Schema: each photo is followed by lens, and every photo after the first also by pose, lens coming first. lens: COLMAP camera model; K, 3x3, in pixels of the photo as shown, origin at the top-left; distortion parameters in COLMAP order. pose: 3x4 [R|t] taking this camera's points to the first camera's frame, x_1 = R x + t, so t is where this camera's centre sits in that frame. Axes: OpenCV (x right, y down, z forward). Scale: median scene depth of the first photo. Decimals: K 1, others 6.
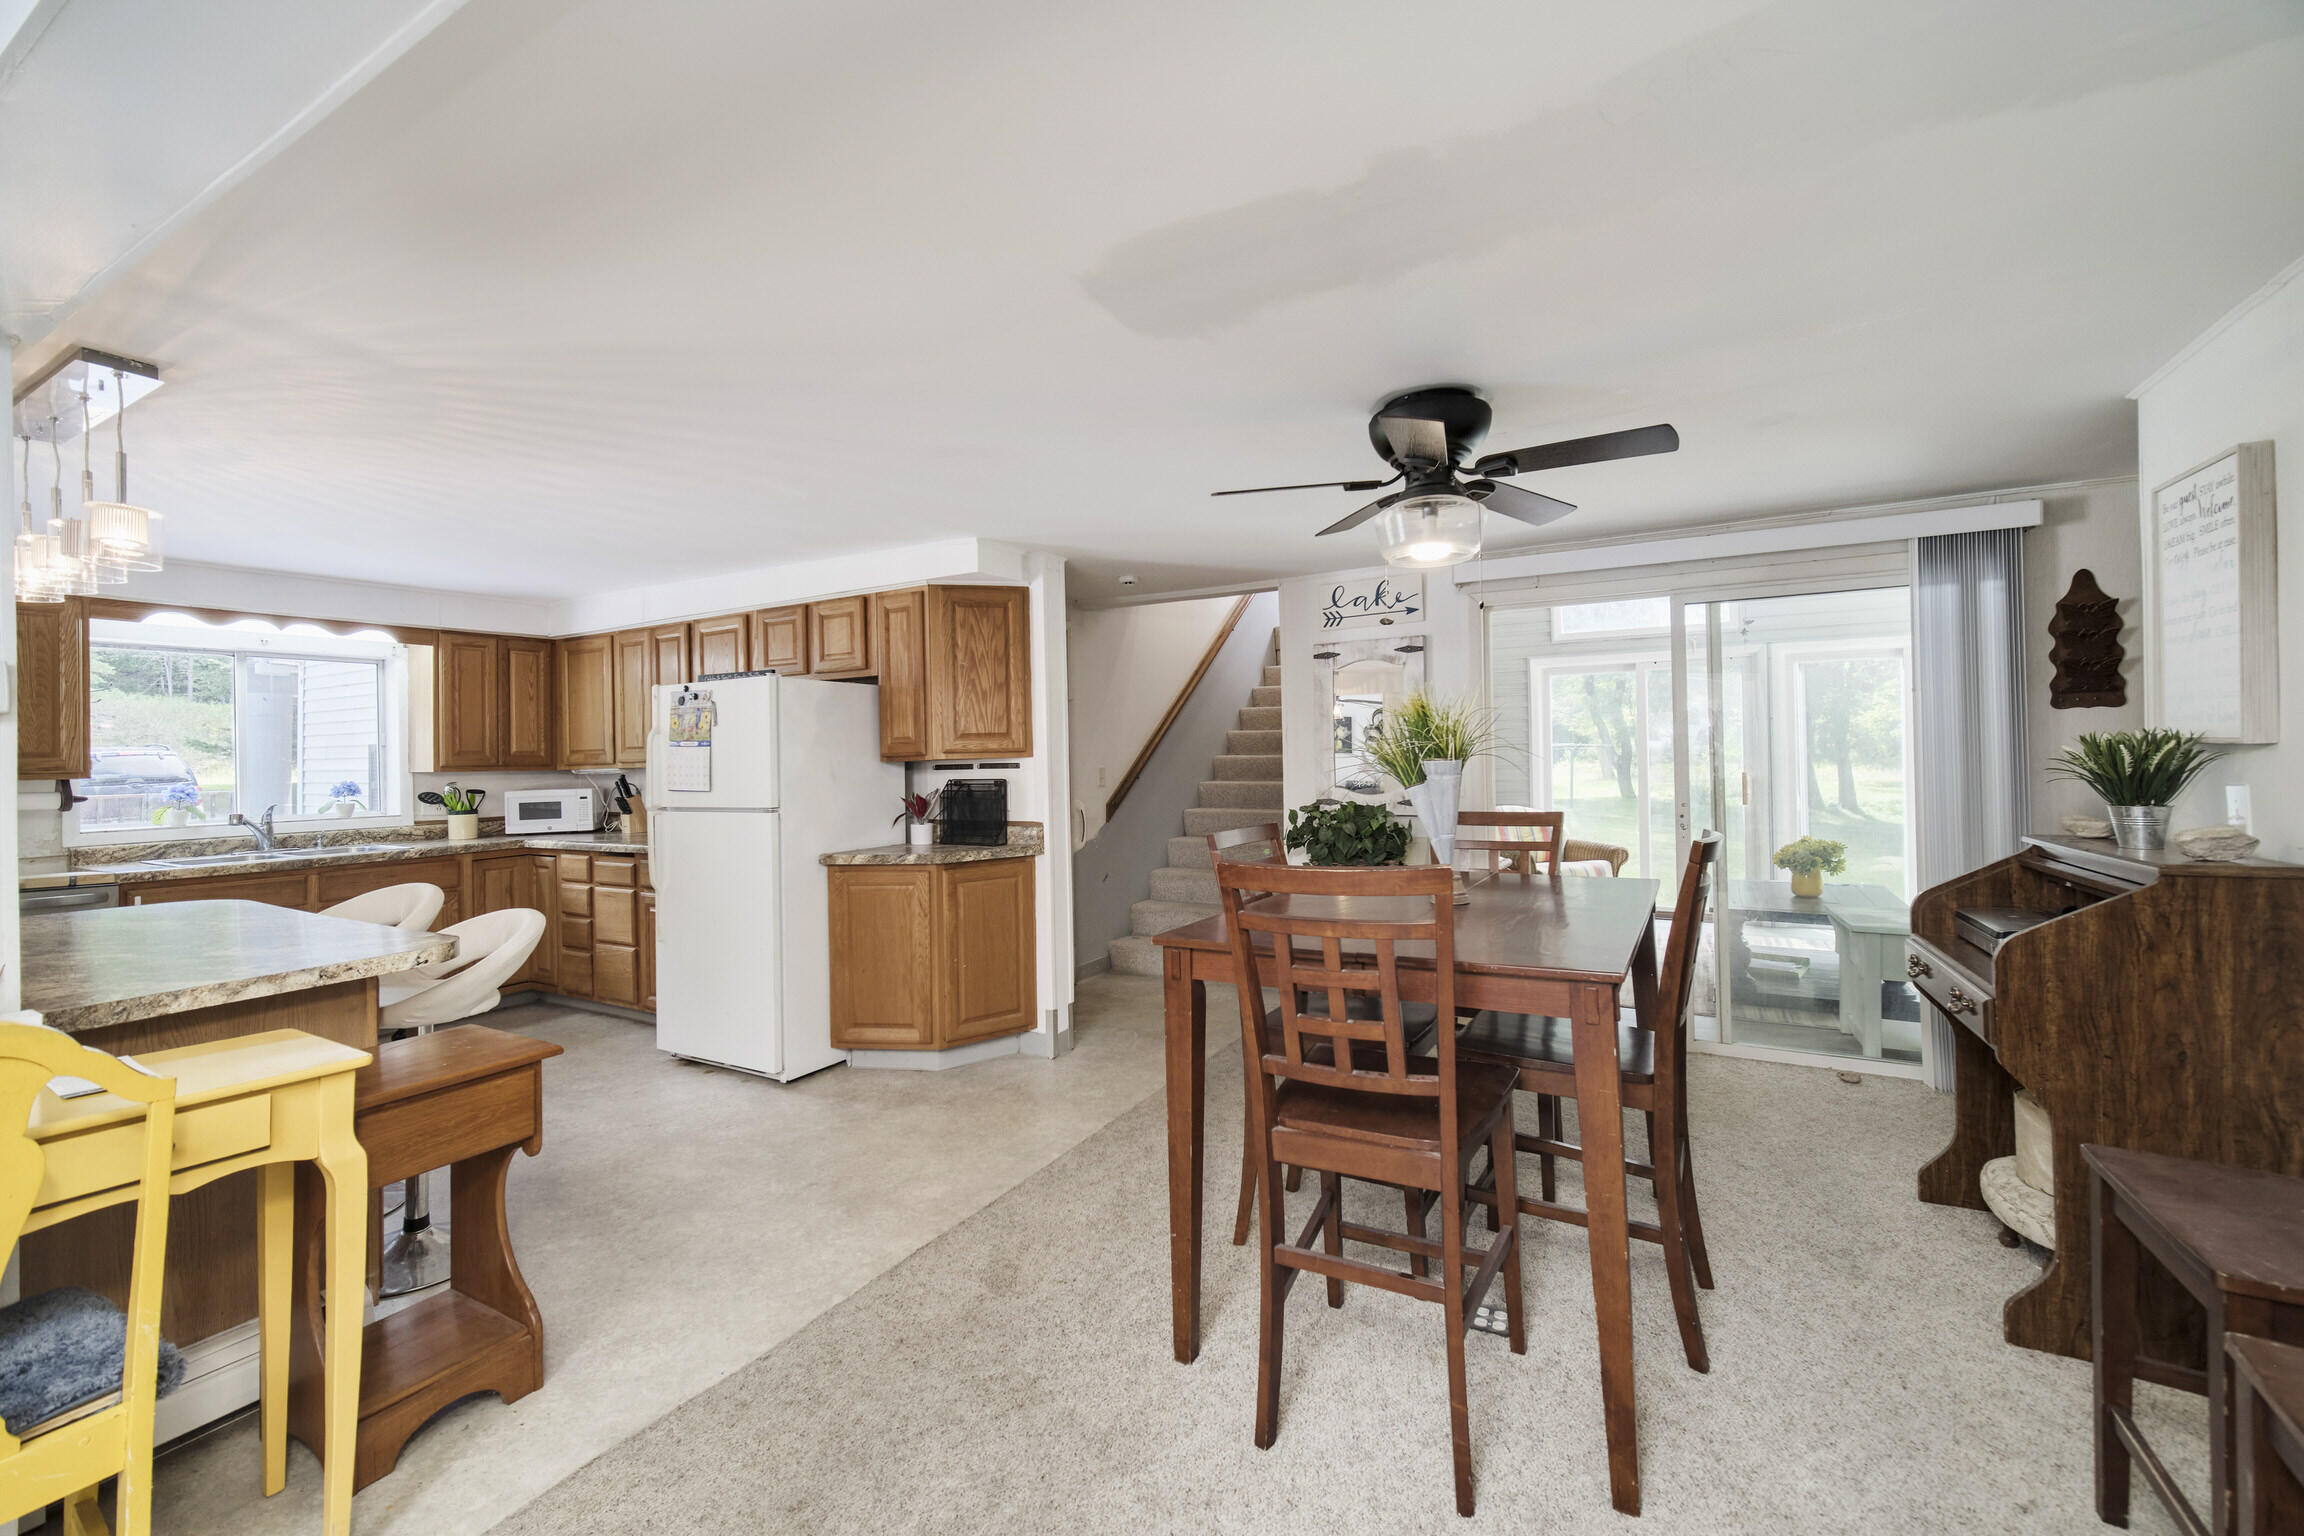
lens RADIAL K [[921.2, 0, 1148.9], [0, 921.2, 769.3], [0, 0, 1]] dist [-0.000508, -0.000378]
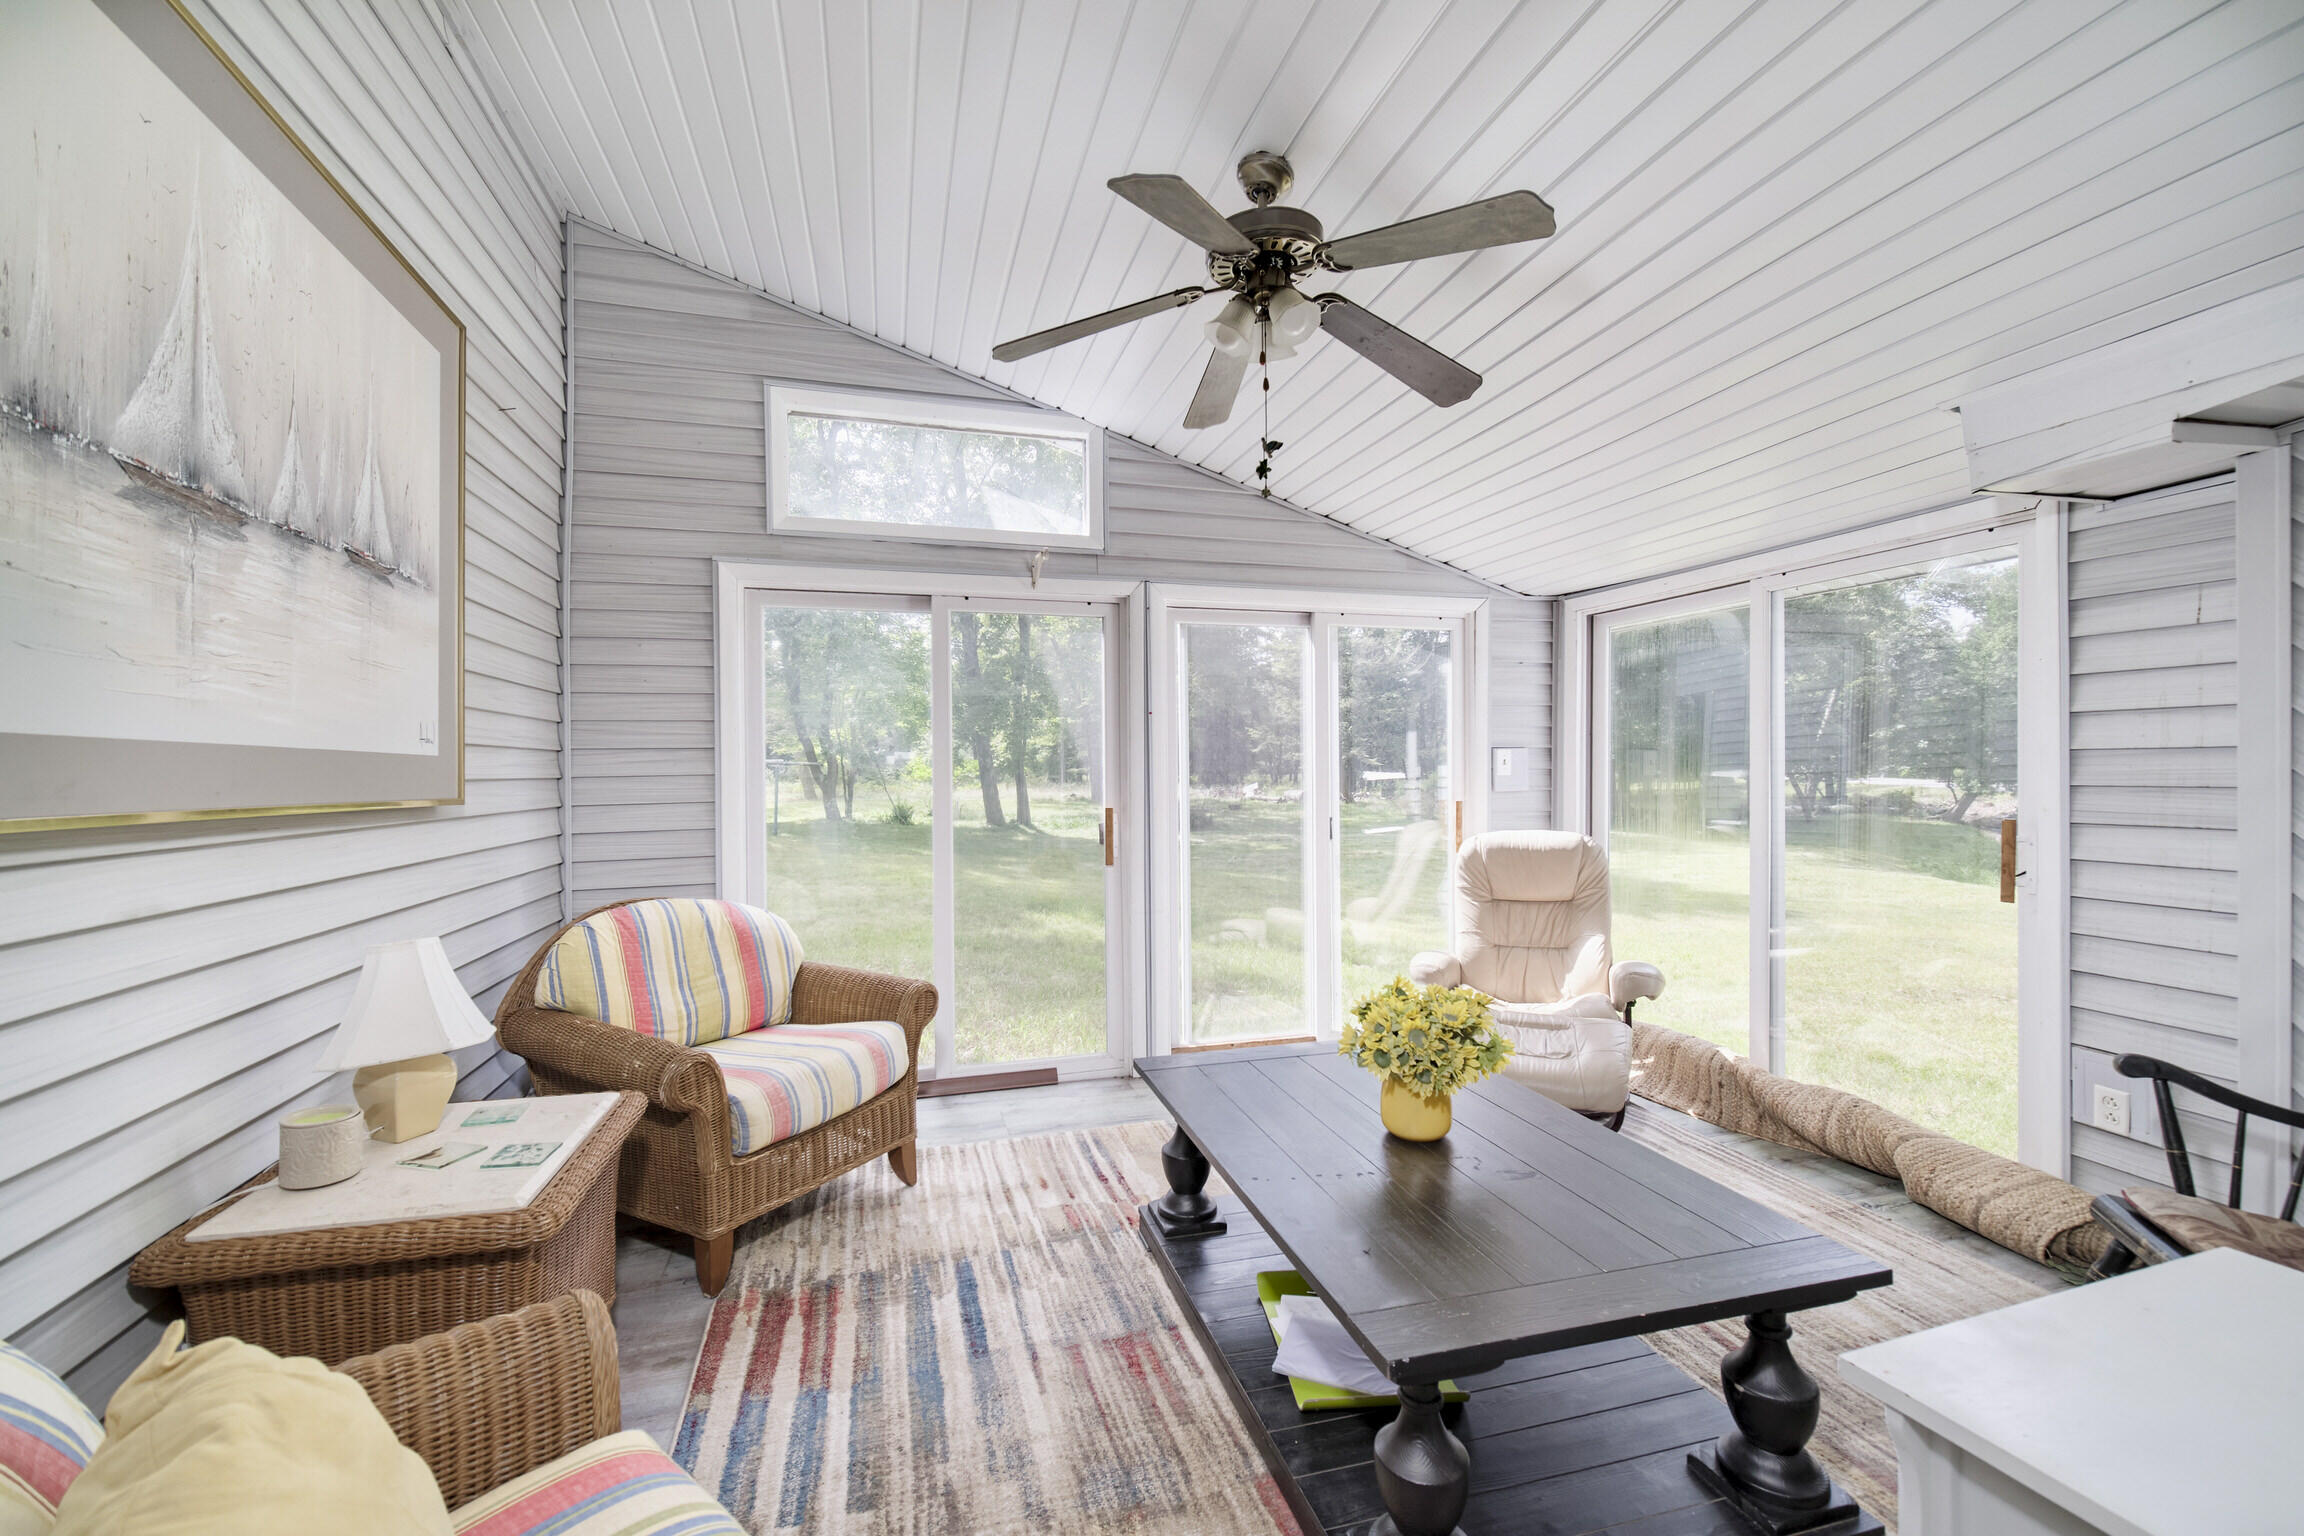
lens RADIAL K [[921.2, 0, 1148.9], [0, 921.2, 769.3], [0, 0, 1]] dist [-0.000508, -0.000378]
pose [[0.681222, 0.013552, 0.731951, 0.228876], [0.000103, 0.999827, -0.018606, -0.009342], [-0.732076, 0.012750, 0.681103, 0.540673]]
